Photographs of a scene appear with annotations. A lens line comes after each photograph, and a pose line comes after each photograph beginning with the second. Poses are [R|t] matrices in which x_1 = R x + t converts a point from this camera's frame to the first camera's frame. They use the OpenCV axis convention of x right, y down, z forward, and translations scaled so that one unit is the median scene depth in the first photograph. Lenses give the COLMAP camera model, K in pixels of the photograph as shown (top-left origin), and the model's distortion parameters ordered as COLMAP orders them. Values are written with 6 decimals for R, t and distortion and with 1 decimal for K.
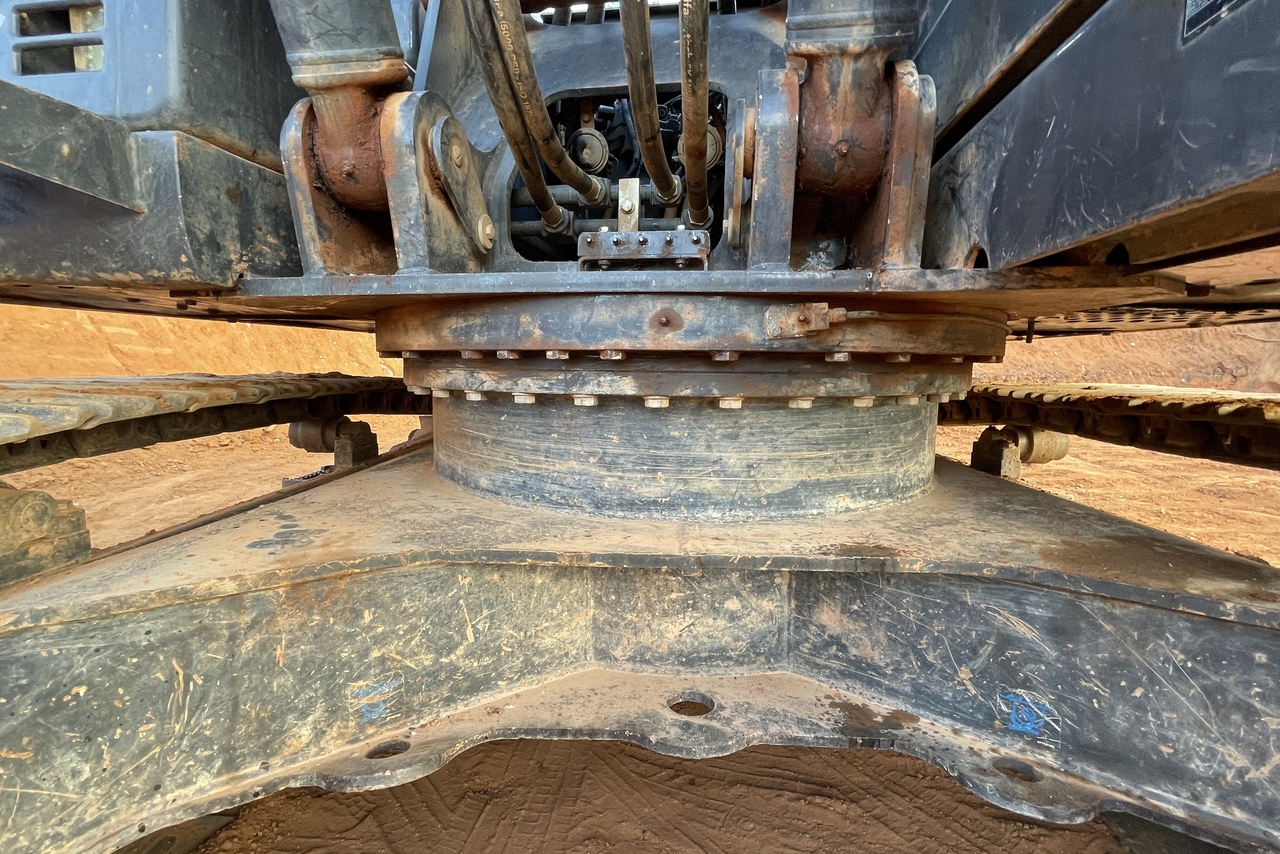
lens RADIAL K [[592.6, 0, 637.2], [0, 592.6, 426.3], [0, 0, 1]] dist [0.001813, -0.000021]
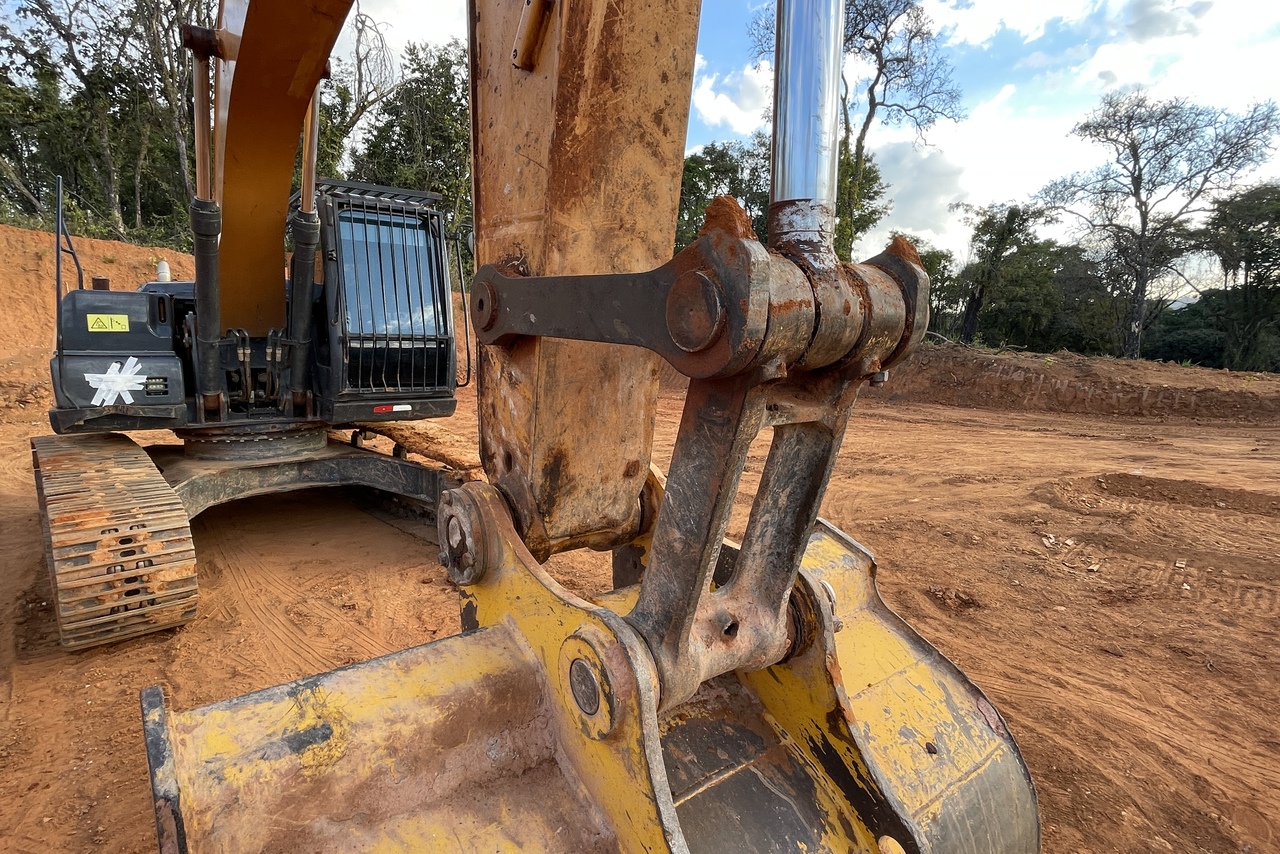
lens RADIAL K [[645.4, 0, 638.3], [0, 645.4, 422.0], [0, 0, 1]] dist [-0.001240, -0.001754]
pose [[0.694493, -0.093752, 0.713366, -2.128876], [0.071084, 0.995564, 0.061636, -0.371085], [-0.715980, 0.007903, 0.698076, -6.544150]]
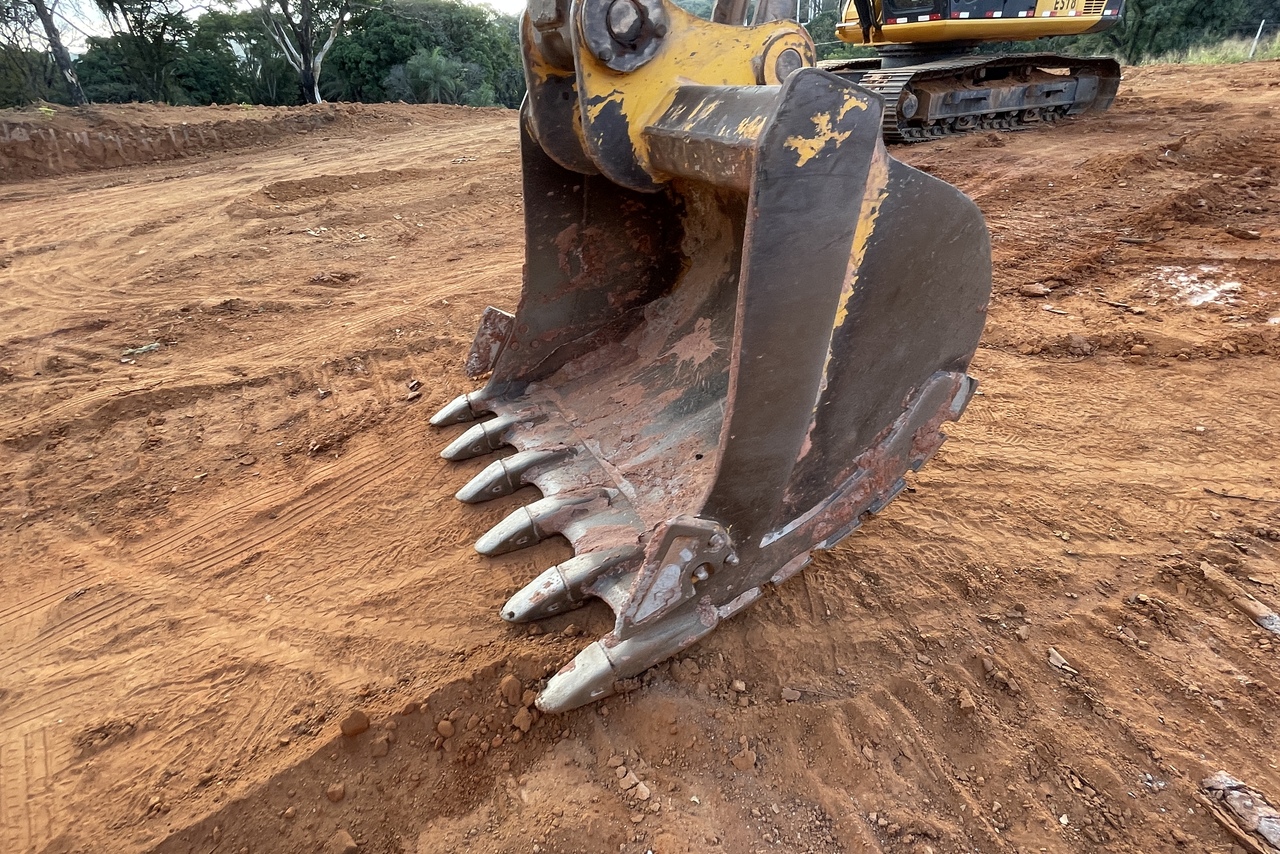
lens RADIAL K [[645.4, 0, 636.9], [0, 645.4, 423.9], [0, 0, 1]] dist [-0.001240, -0.001754]
pose [[-0.560037, -0.376604, 0.737922, -3.040554], [0.148553, 0.830621, 0.536656, -0.045406], [-0.815040, 0.410168, -0.409233, -3.965925]]
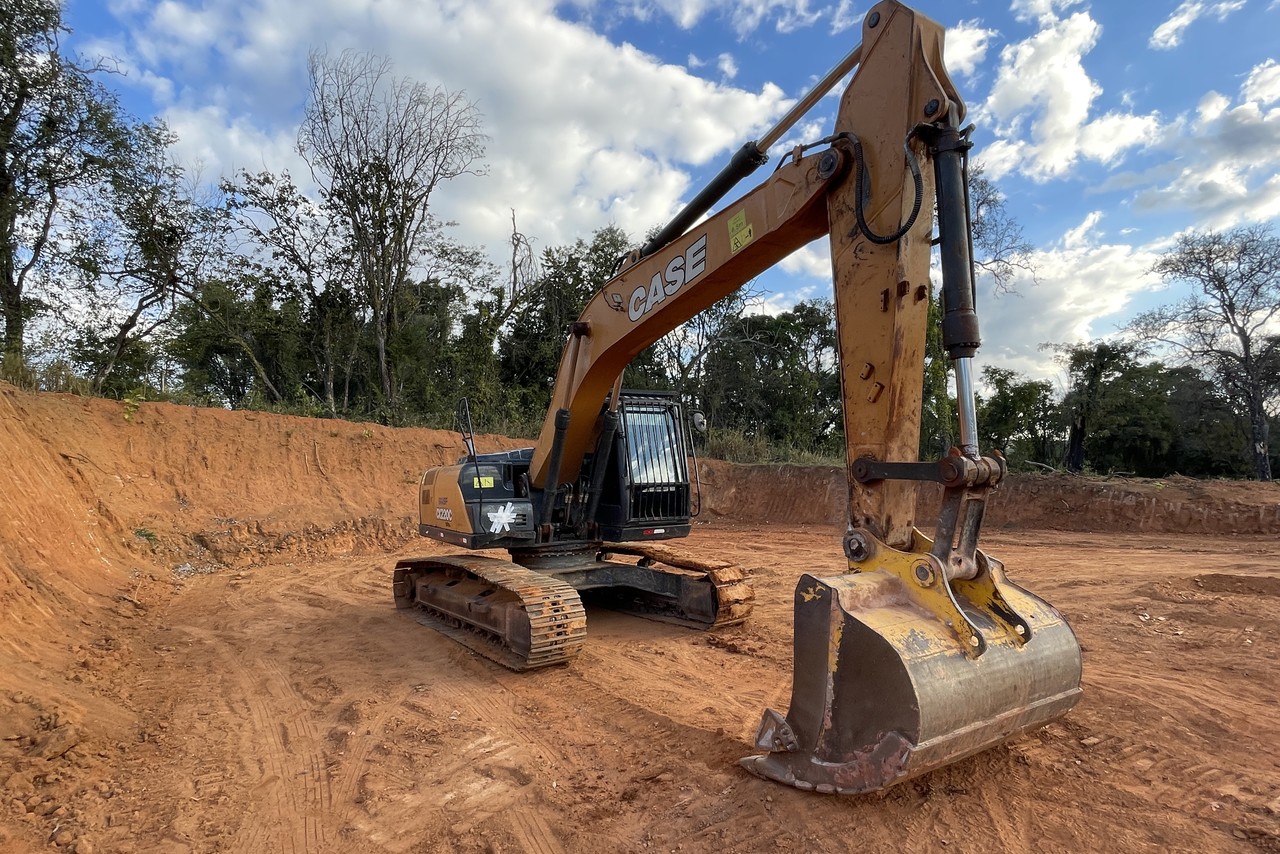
lens RADIAL K [[645.4, 0, 637.2], [0, 645.4, 423.7], [0, 0, 1]] dist [-0.001240, -0.001754]
pose [[0.786623, 0.025020, 0.616926, -5.667506], [0.099474, 0.980991, -0.166620, -0.276719], [-0.609368, 0.192436, 0.769181, -8.034818]]
